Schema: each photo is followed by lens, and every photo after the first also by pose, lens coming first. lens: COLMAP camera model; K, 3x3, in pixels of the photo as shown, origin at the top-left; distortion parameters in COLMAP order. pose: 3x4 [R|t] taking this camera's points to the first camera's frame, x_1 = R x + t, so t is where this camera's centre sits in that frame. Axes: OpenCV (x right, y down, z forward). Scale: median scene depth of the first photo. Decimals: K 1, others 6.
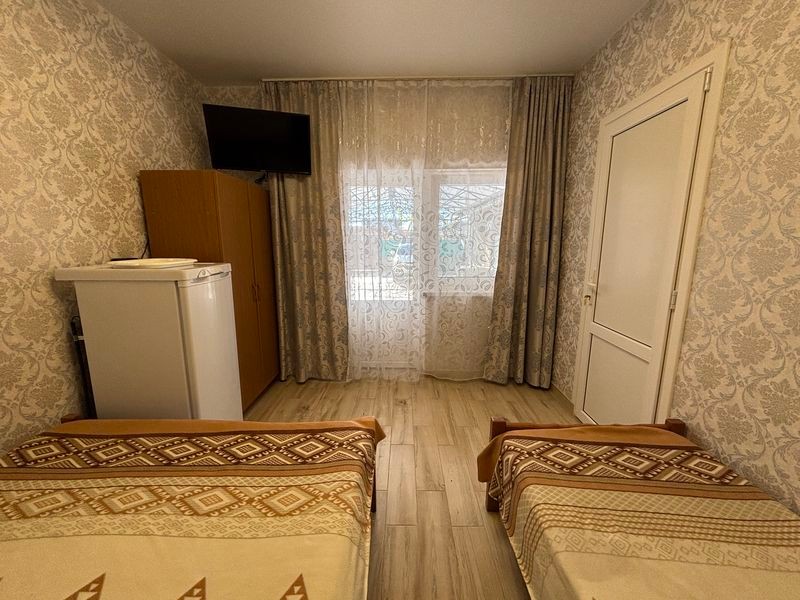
lens RADIAL K [[326.5, 0, 400.0], [0, 326.5, 302.2], [0, 0, 1]] dist [-0.002936, -0.001304]
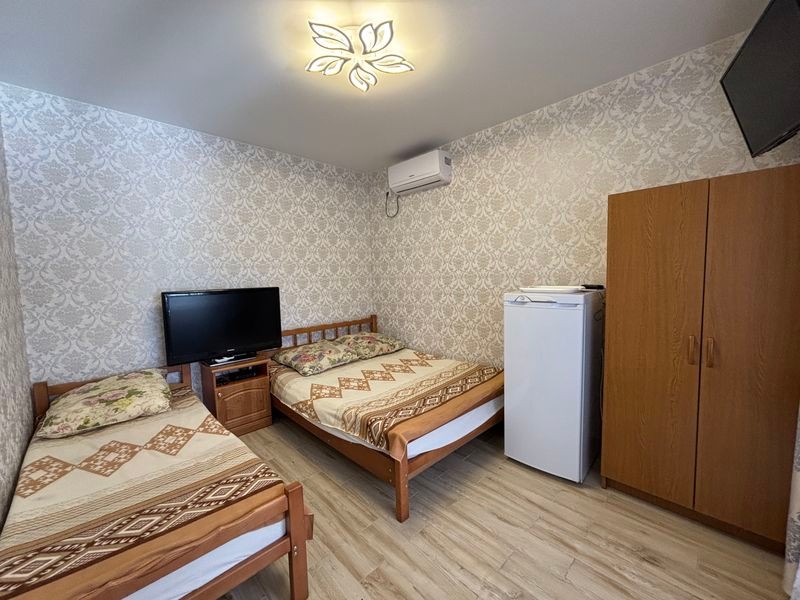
lens RADIAL K [[326.5, 0, 400.7], [0, 326.5, 302.4], [0, 0, 1]] dist [-0.002936, -0.001304]
pose [[-0.709758, 0.079631, -0.699931, 0.660381], [-0.105446, 0.970386, 0.217328, -0.323210], [0.696509, 0.228055, -0.680342, 1.664496]]
